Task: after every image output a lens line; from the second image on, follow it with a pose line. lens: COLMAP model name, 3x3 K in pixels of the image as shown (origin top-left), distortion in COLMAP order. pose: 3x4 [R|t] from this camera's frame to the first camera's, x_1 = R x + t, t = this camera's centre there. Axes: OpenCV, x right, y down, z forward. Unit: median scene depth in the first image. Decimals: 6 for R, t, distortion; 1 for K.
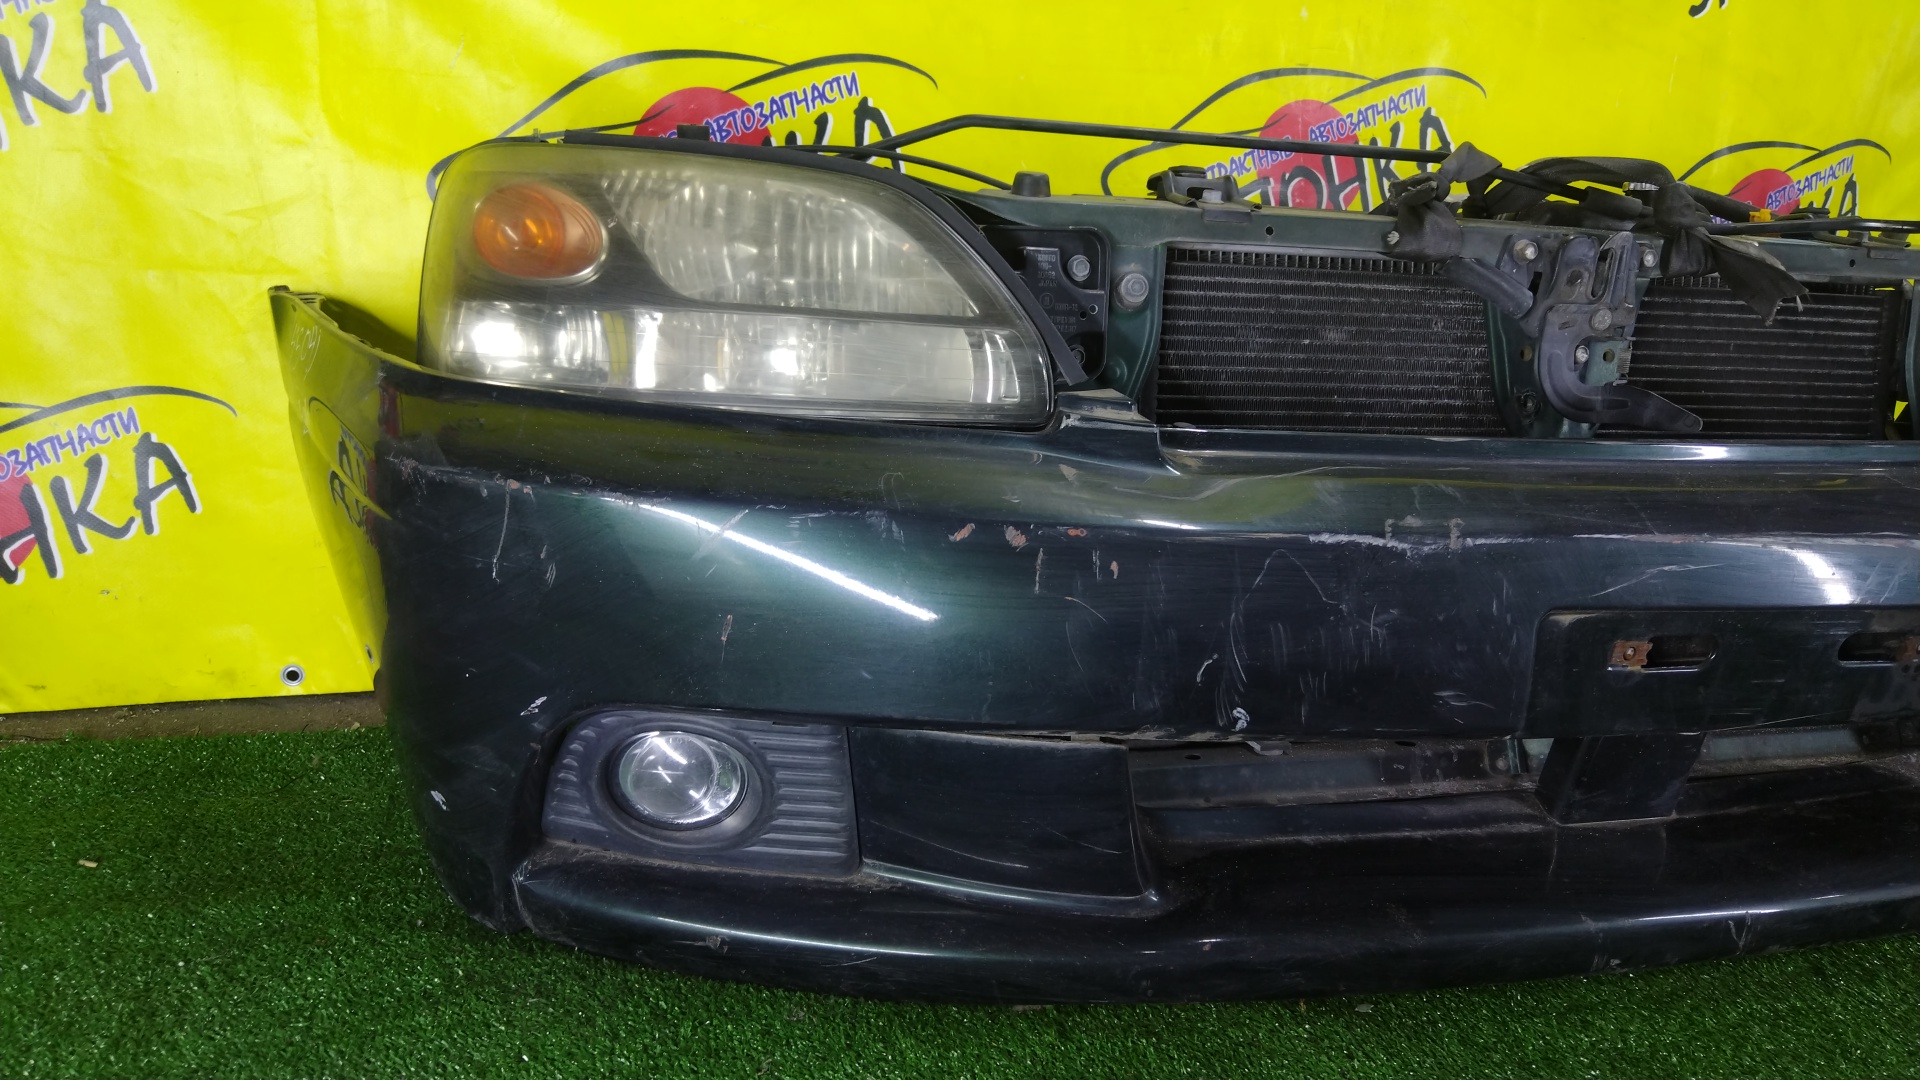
lens RADIAL K [[1318.6, 0, 965.9], [0, 1318.6, 550.8], [0, 0, 1]] dist [-0.020101, 0.026920]
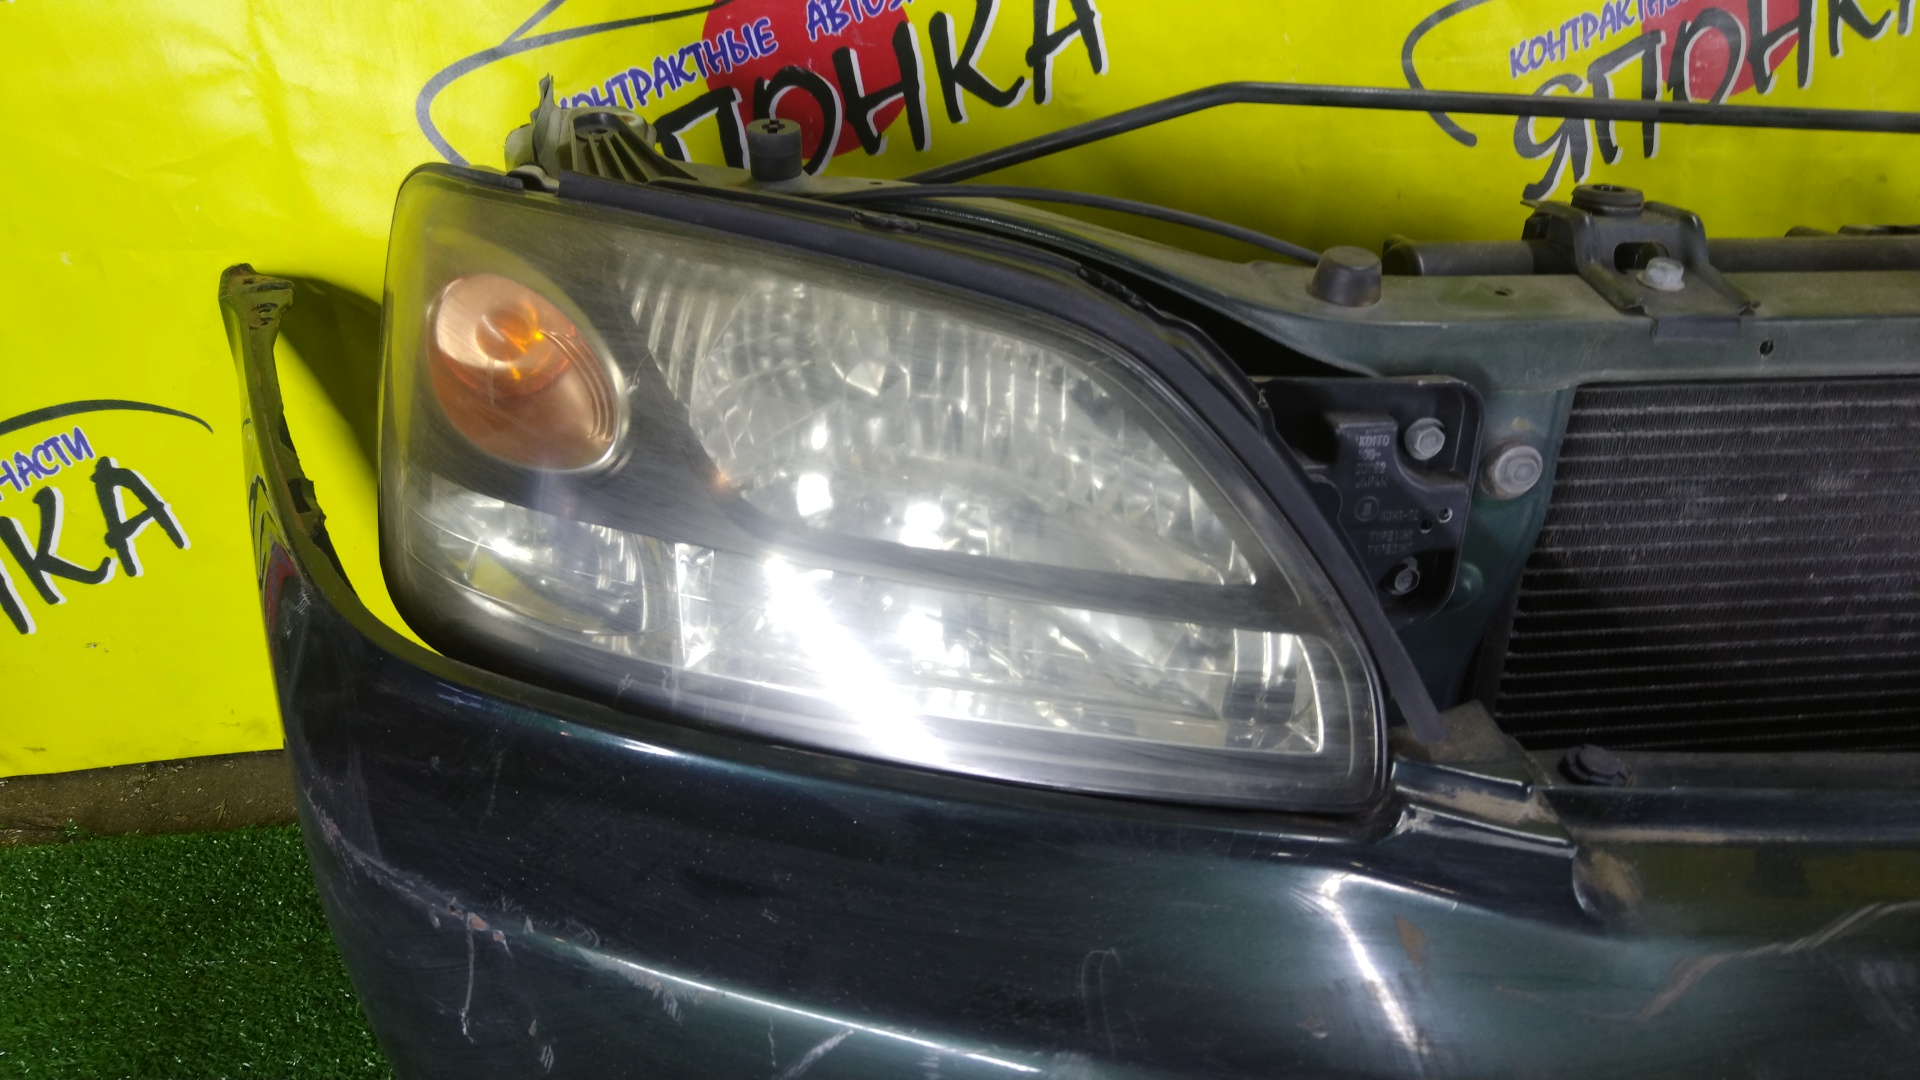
lens RADIAL K [[1318.6, 0, 965.9], [0, 1318.6, 550.8], [0, 0, 1]] dist [-0.020101, 0.026920]
pose [[0.992939, 0.037849, -0.112423, -0.042706], [-0.006978, 0.964726, 0.263162, -0.285788], [0.118418, -0.260520, 0.958179, 0.367466]]
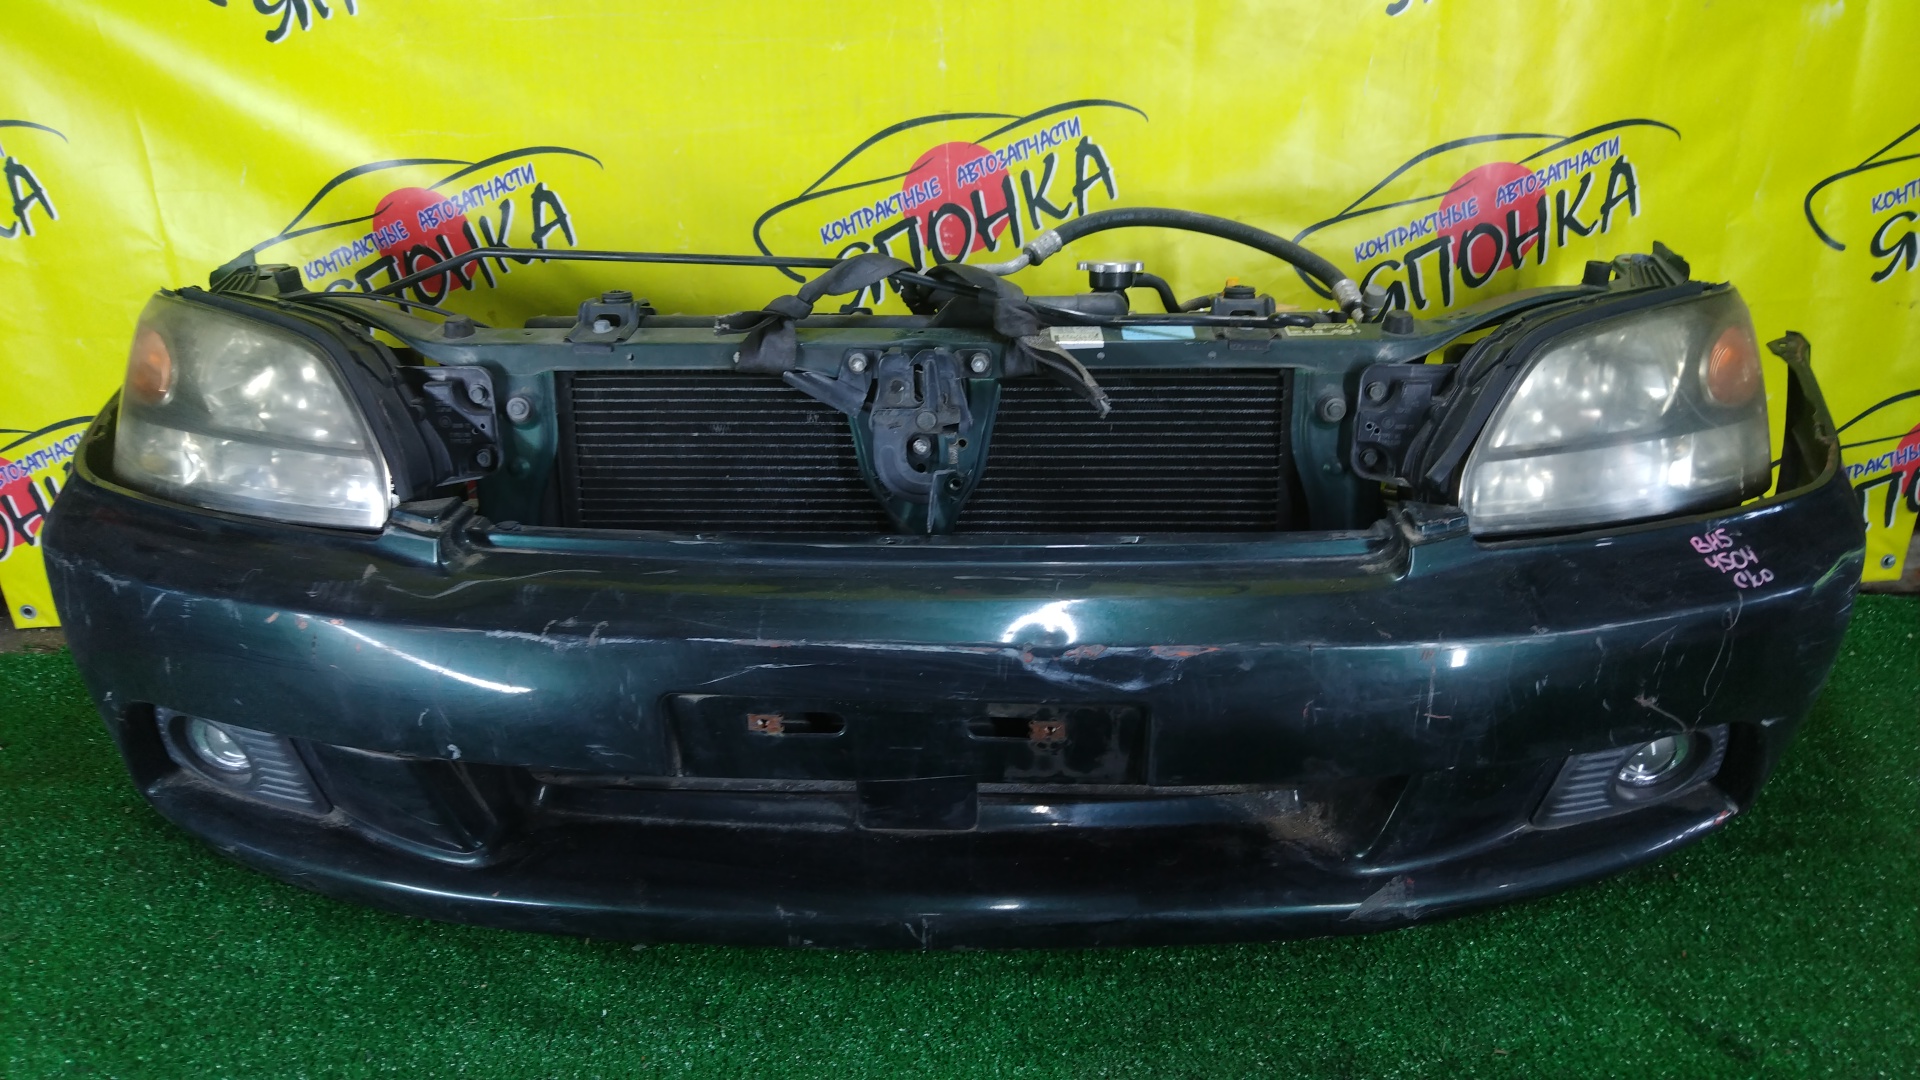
lens RADIAL K [[1318.6, 0, 965.9], [0, 1318.6, 550.8], [0, 0, 1]] dist [-0.020101, 0.026920]
pose [[0.954279, 0.051412, -0.294463, 0.868512], [-0.009607, 0.989864, 0.141691, -0.226177], [0.298763, -0.132384, 0.945101, -0.127493]]
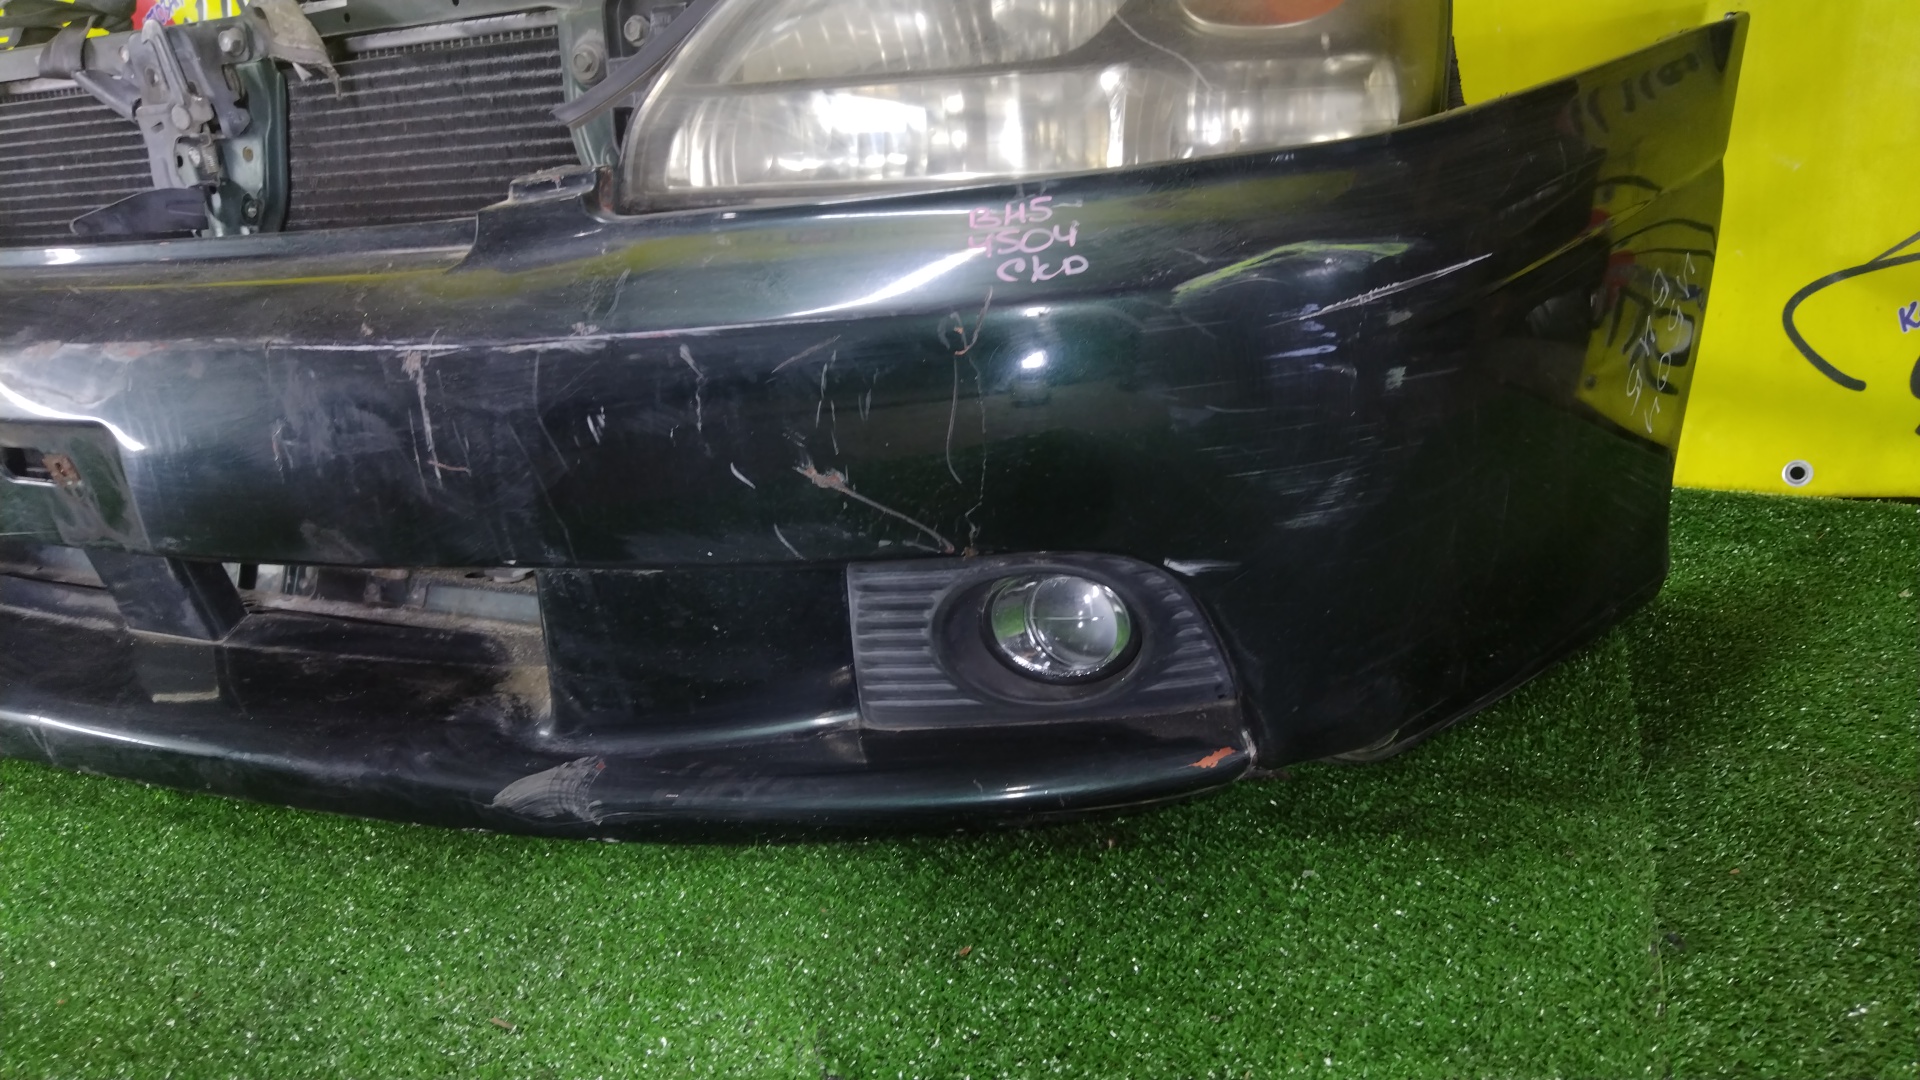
lens RADIAL K [[1318.6, 0, 965.9], [0, 1318.6, 550.8], [0, 0, 1]] dist [-0.020101, 0.026920]
pose [[0.763411, 0.101693, -0.637857, 1.543985], [-0.028338, 0.991851, 0.124214, 0.000351], [0.645291, -0.076750, 0.760072, 0.616726]]
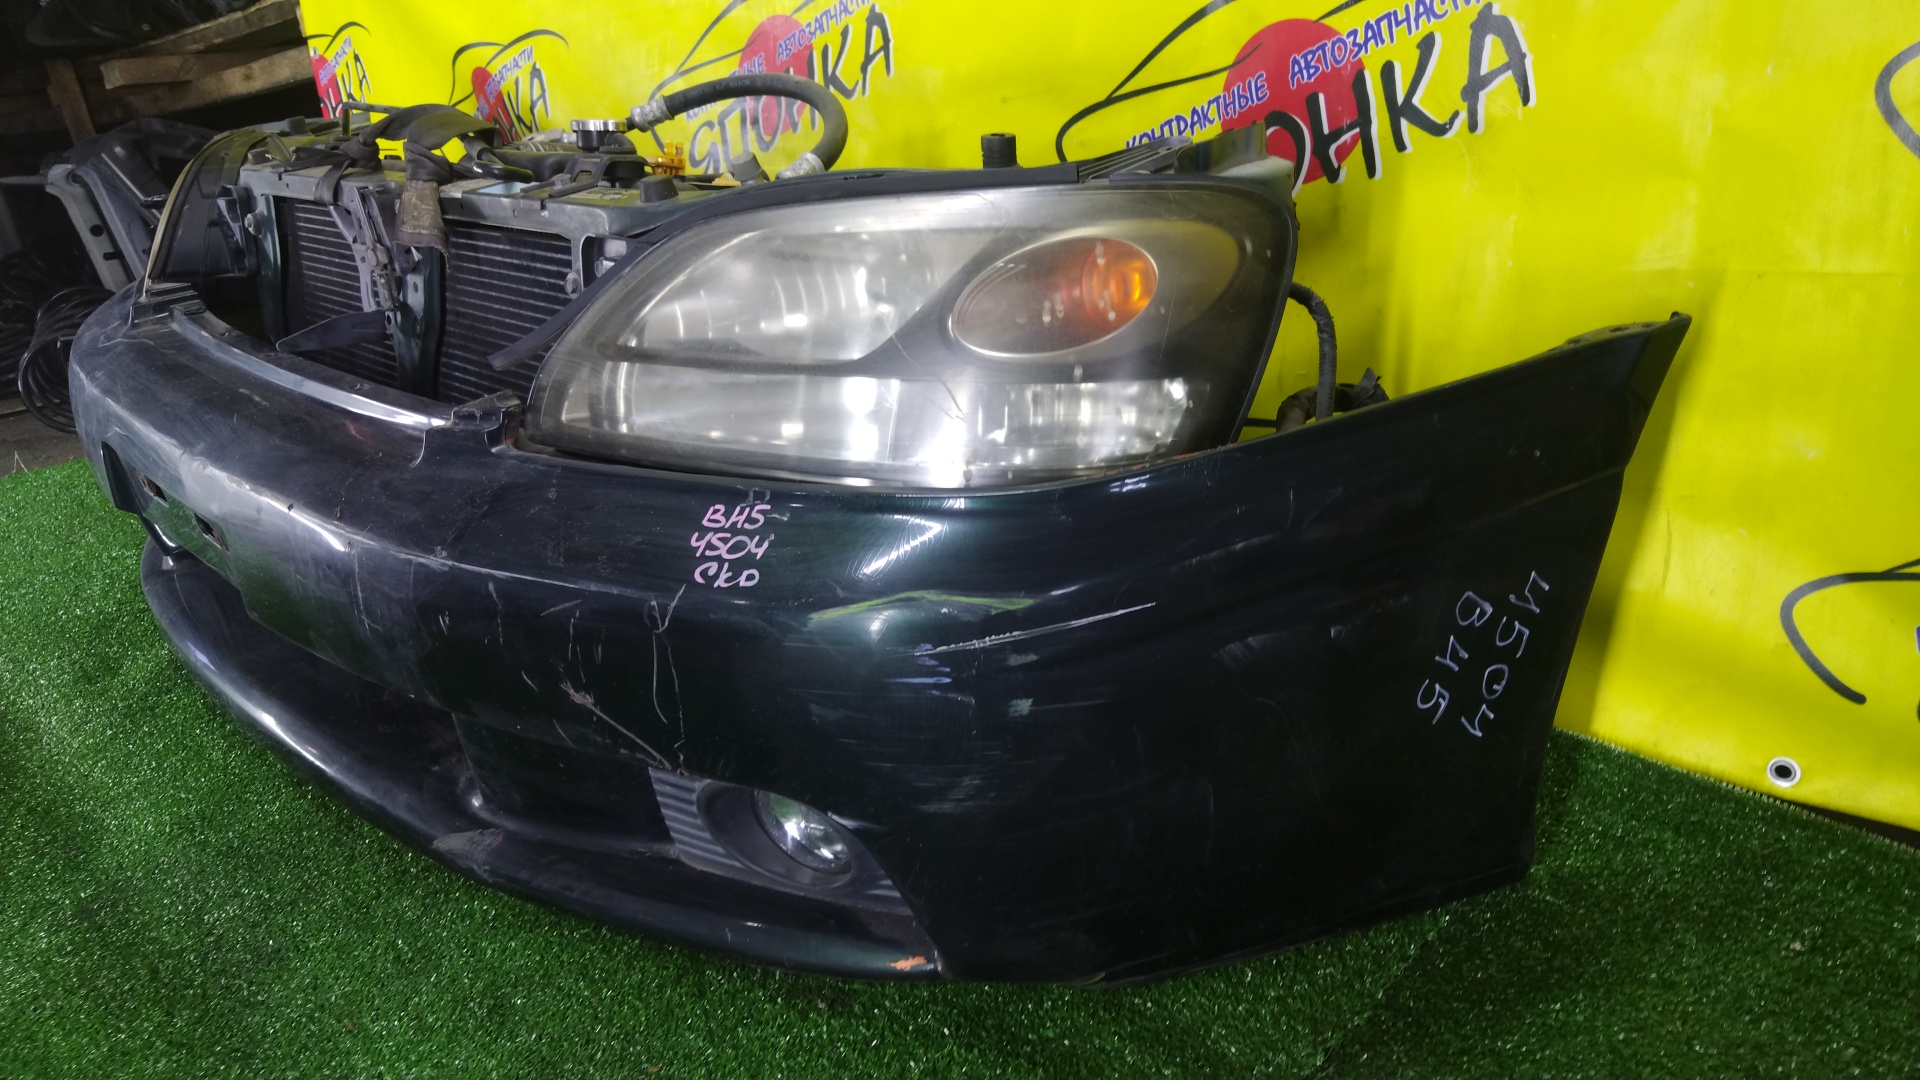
lens RADIAL K [[1335.9, 0, 960.0], [0, 1335.9, 540.0], [0, 0, 1]] dist [-0.017670, -0.000909]
pose [[0.491736, 0.242448, -0.836310, 1.866038], [-0.131283, 0.970118, 0.204047, -0.244857], [0.860791, 0.009456, 0.508871, 0.834901]]
